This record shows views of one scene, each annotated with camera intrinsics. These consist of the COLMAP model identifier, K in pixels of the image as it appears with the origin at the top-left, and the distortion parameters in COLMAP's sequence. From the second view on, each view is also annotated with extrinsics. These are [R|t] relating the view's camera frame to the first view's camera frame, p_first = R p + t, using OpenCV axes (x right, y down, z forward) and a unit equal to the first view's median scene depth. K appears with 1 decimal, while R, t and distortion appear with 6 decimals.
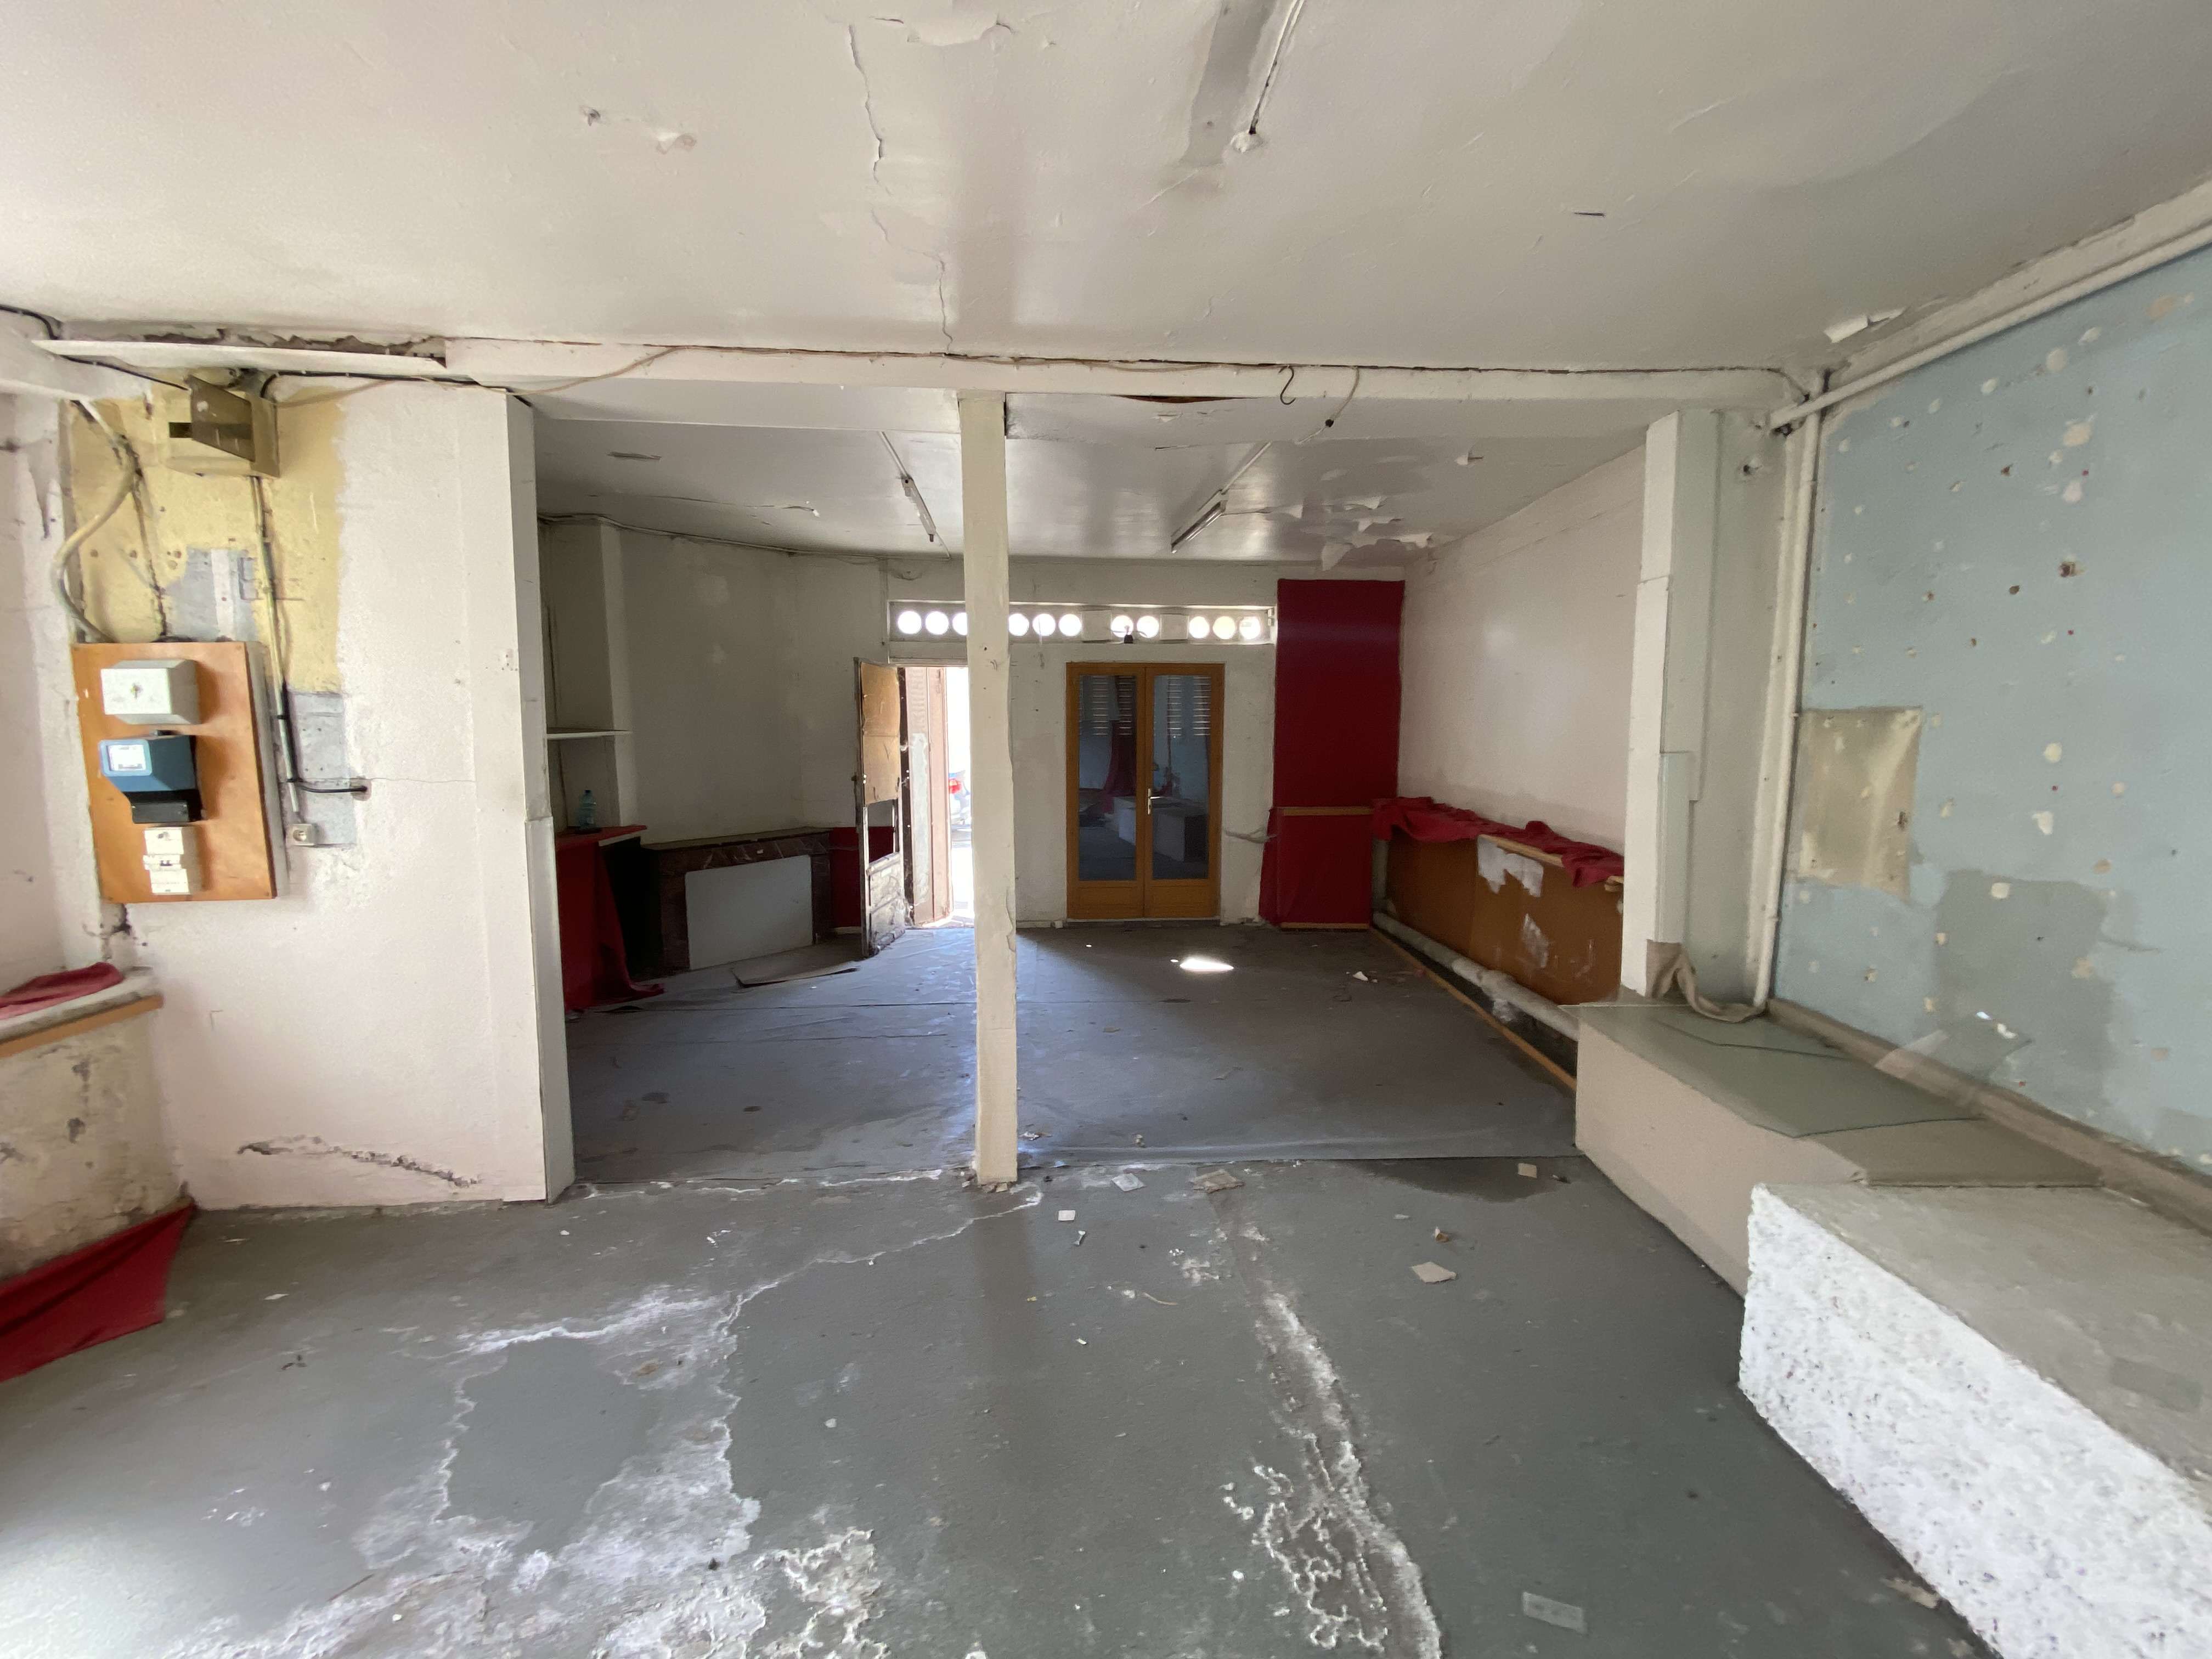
lens RADIAL K [[900.6, 0, 1109.0], [0, 900.6, 818.6], [0, 0, 1]] dist [-0.004529, -0.000464]
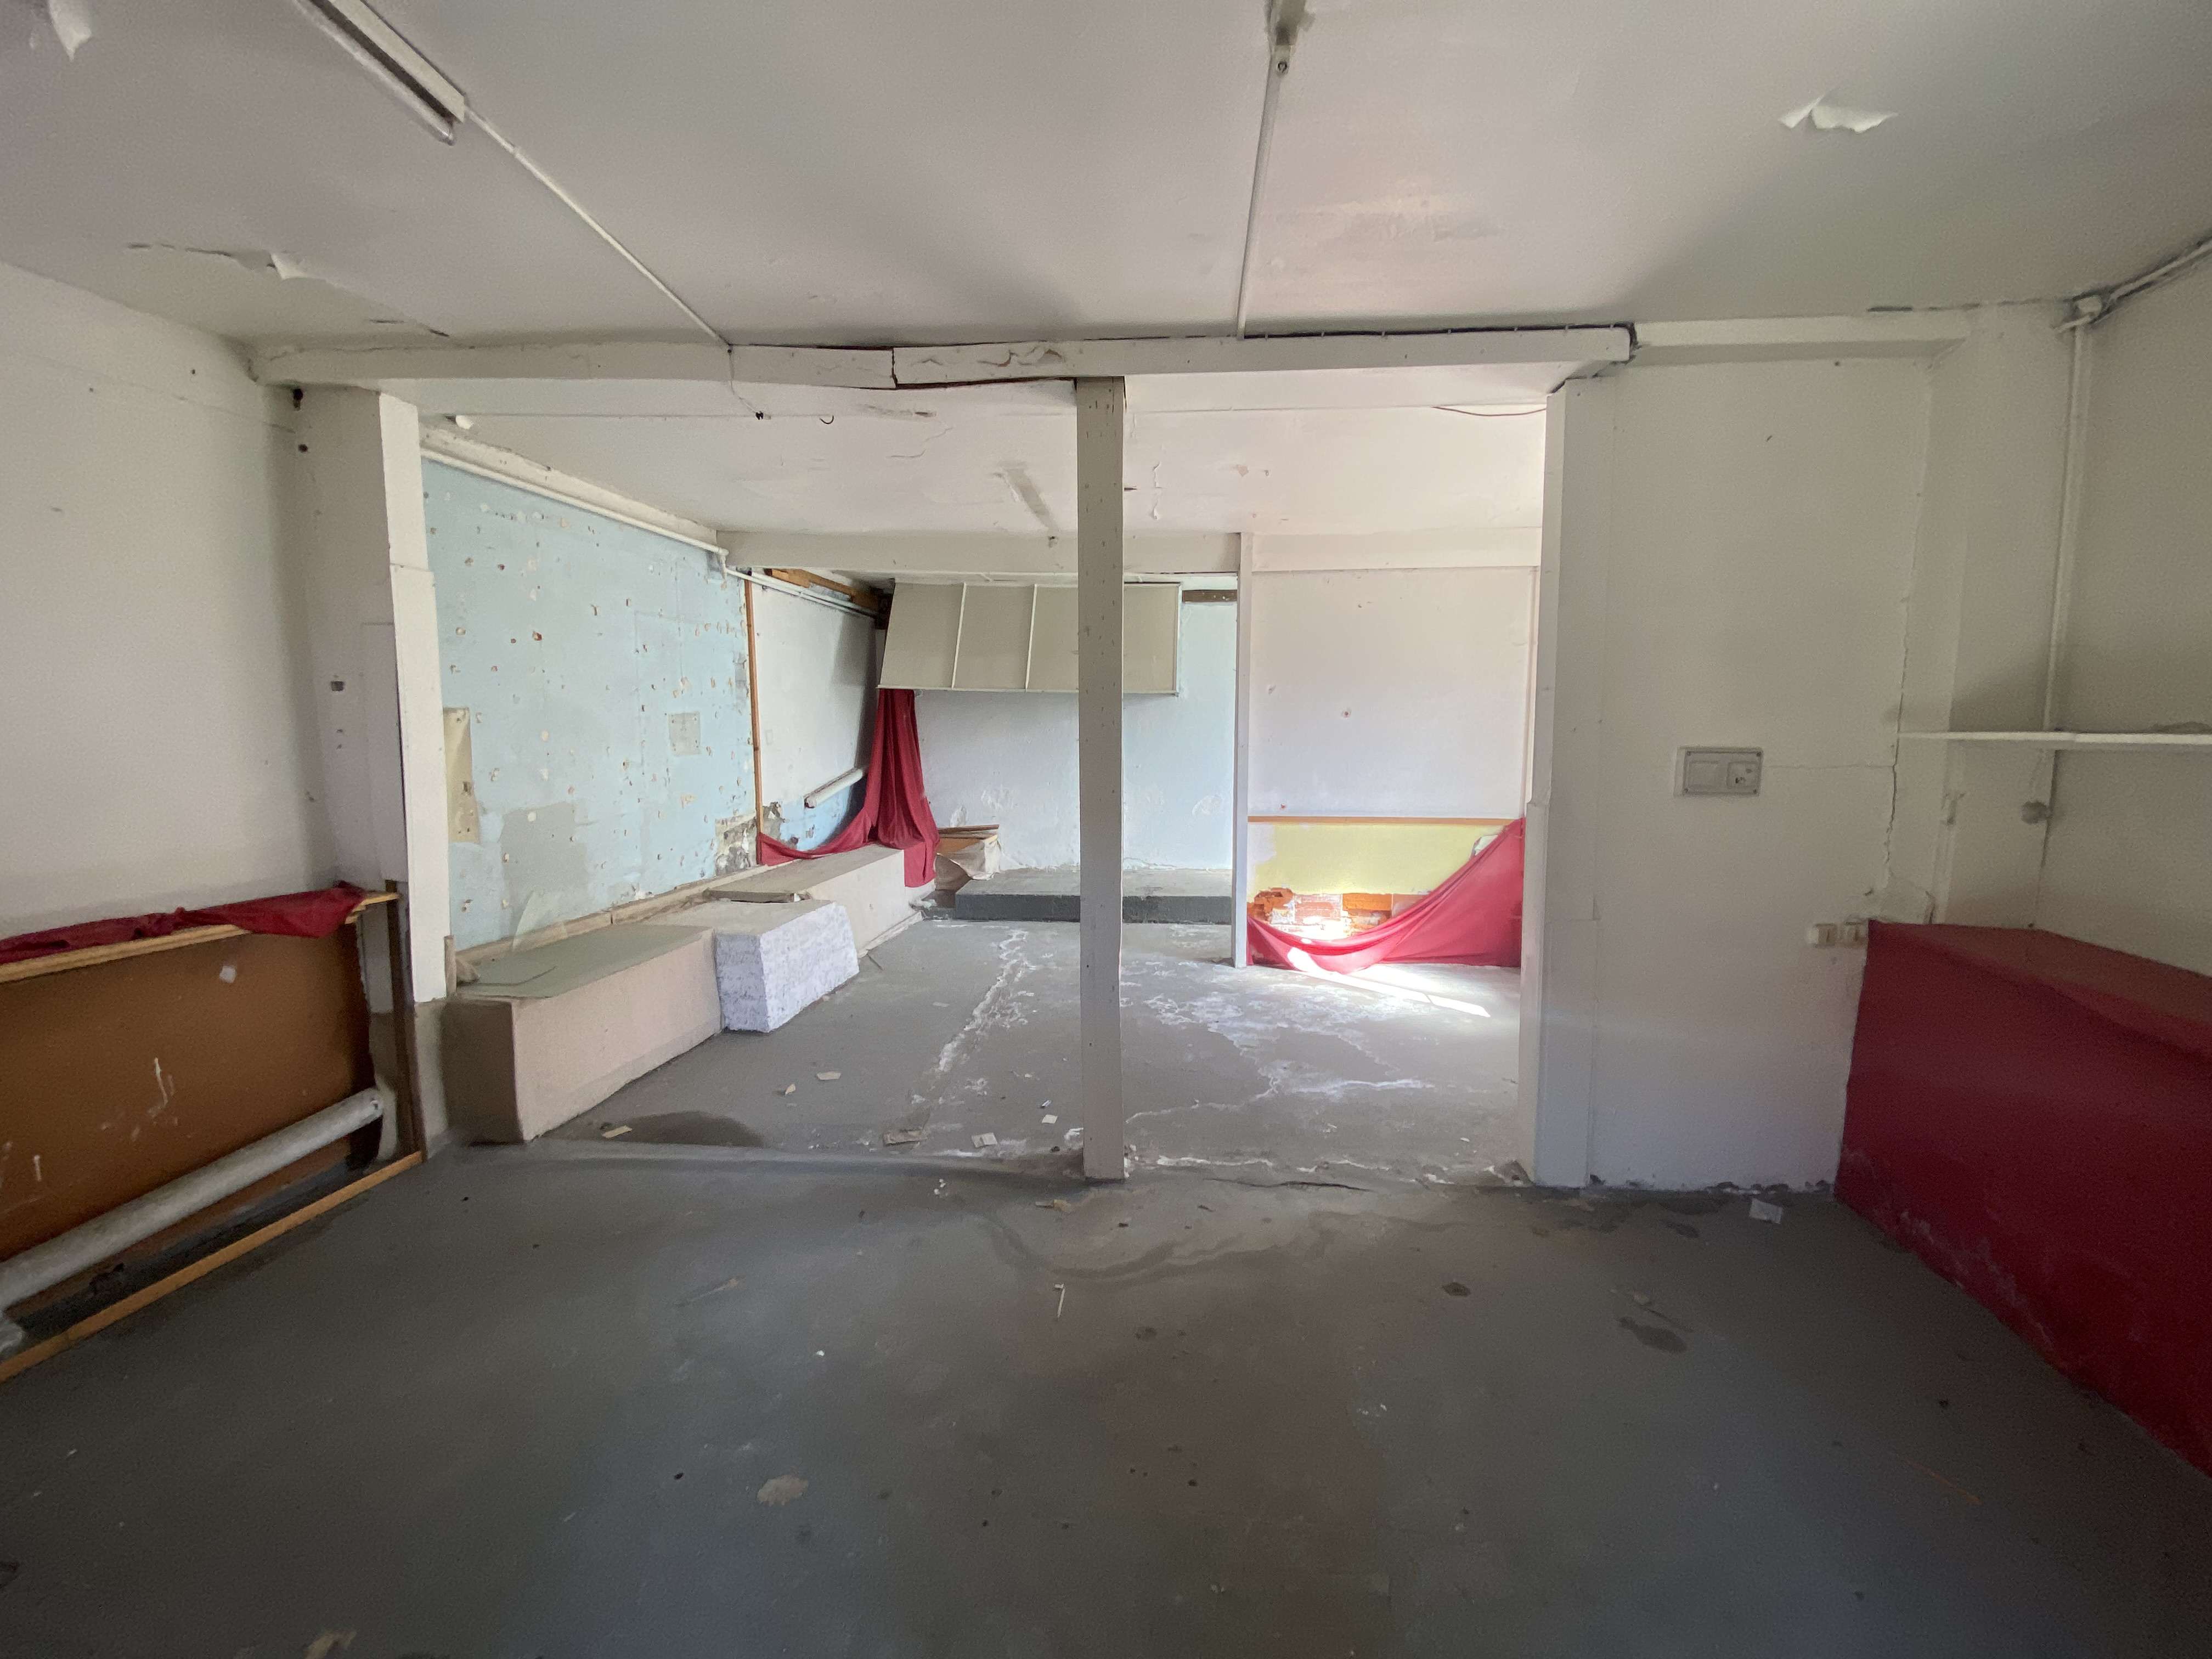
lens RADIAL K [[900.6, 0, 1109.9], [0, 900.6, 824.0], [0, 0, 1]] dist [-0.004529, -0.000464]
pose [[-0.987034, -0.012808, 0.160000, -0.417871], [0.021639, 0.977094, 0.211705, -0.272003], [-0.159046, 0.212422, -0.964148, 2.734252]]
